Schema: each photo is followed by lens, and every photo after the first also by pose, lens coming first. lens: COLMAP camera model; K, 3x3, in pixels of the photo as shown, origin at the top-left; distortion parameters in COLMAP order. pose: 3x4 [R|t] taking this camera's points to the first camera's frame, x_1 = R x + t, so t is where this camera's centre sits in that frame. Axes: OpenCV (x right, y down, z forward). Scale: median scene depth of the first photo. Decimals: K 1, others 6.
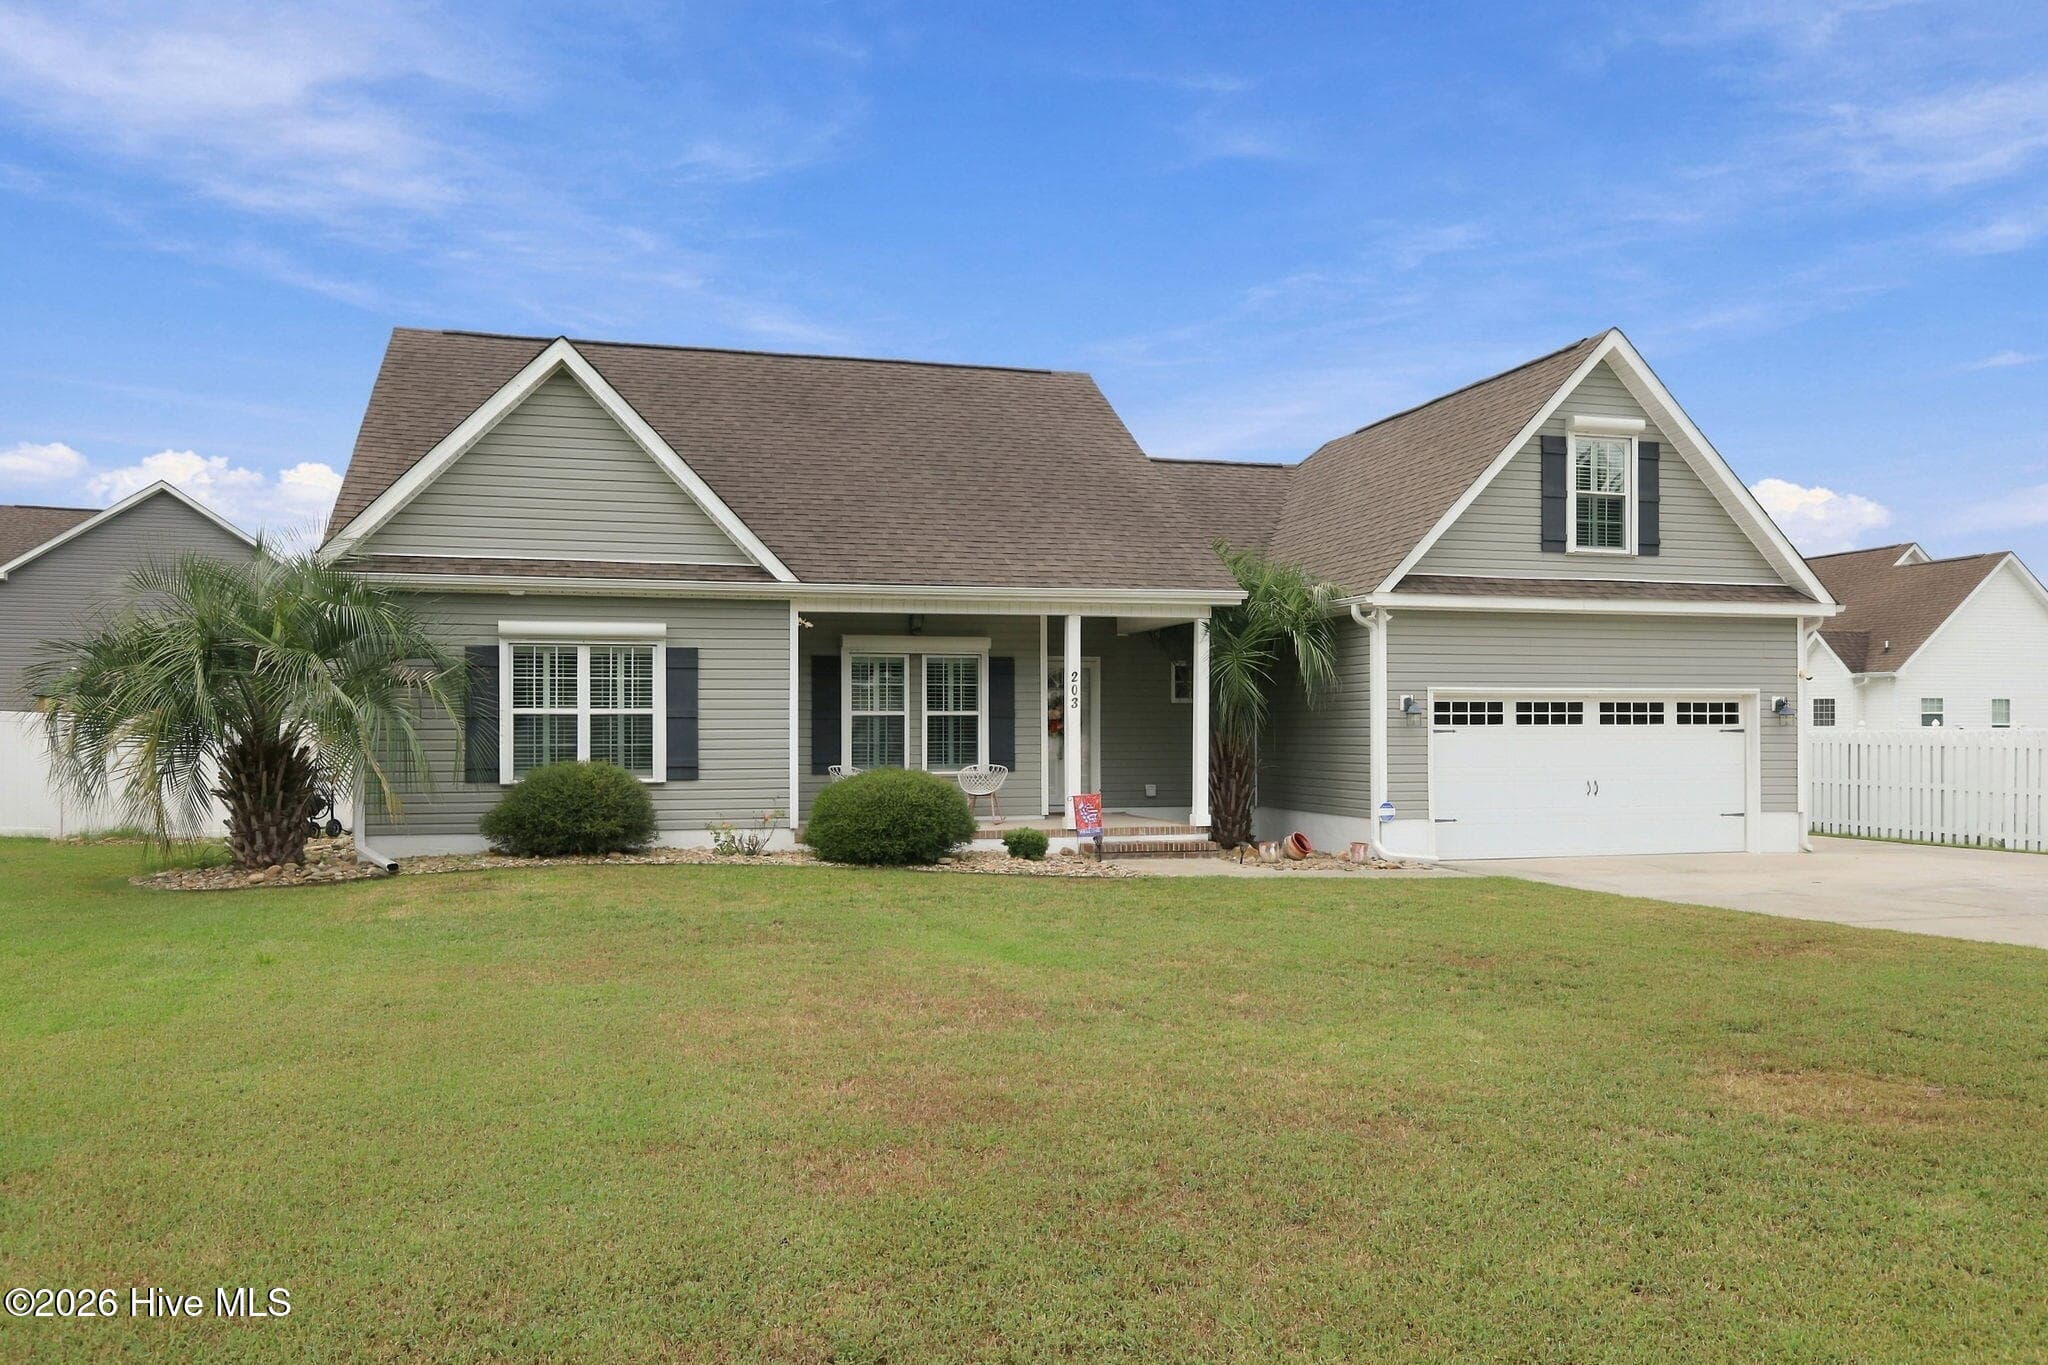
lens RADIAL K [[1613.3, 0, 1021.8], [0, 1613.3, 754.0], [0, 0, 1]] dist [0.006497, -0.002103]
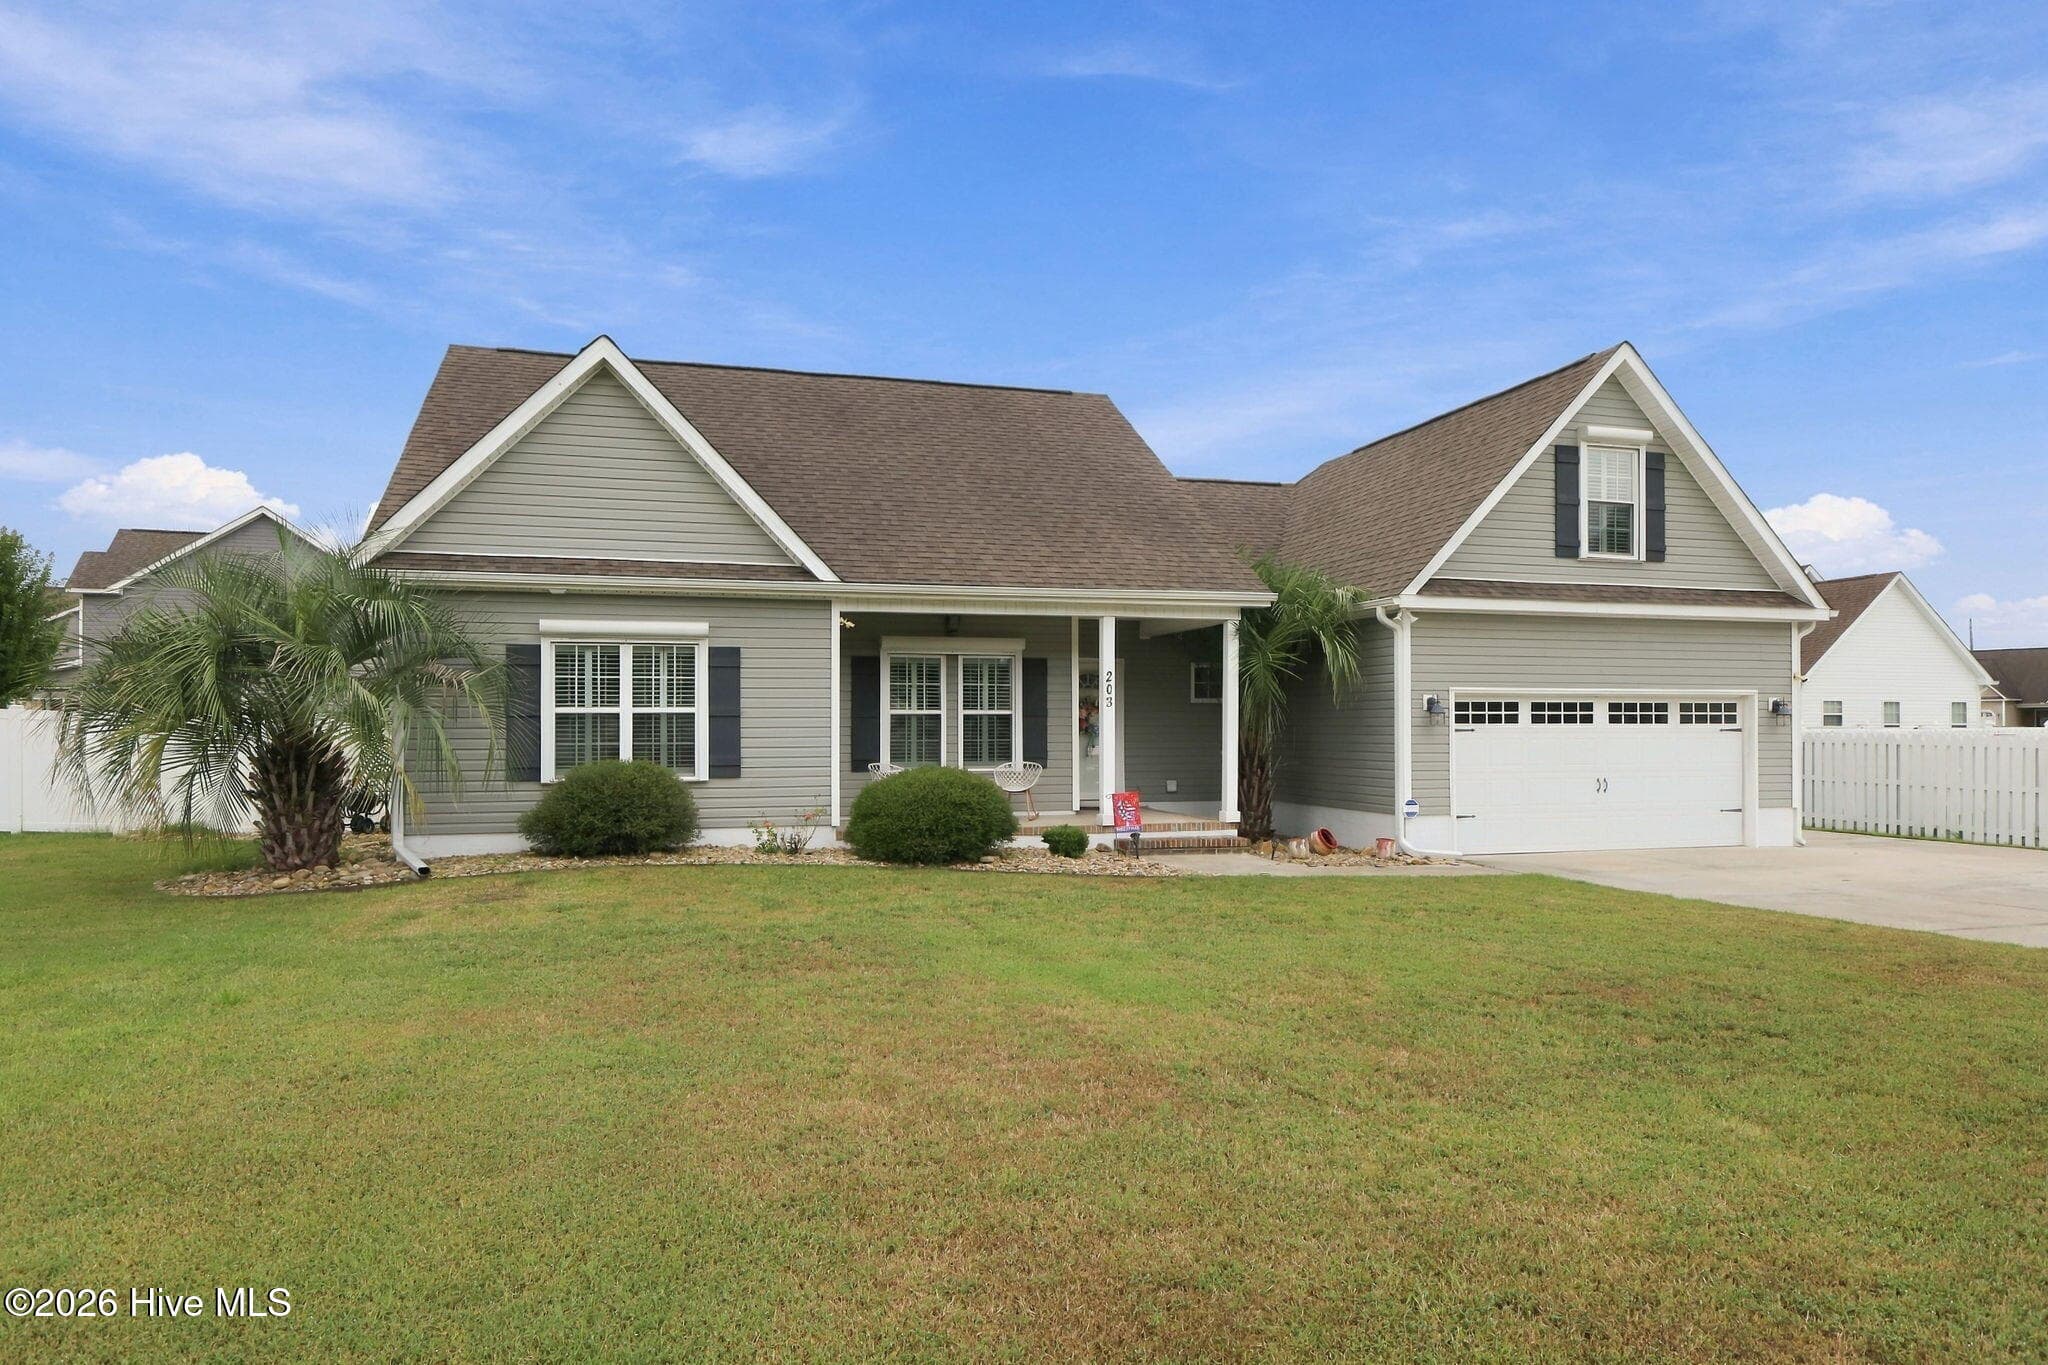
lens RADIAL K [[1328.3, 0, 1024.5], [0, 1328.3, 744.4], [0, 0, 1]] dist [-0.007559, -0.001082]
pose [[0.999920, 0.000469, 0.012611, -0.031323], [-0.000448, 0.999998, -0.001695, -0.003417], [-0.012612, 0.001689, 0.999919, 0.156987]]
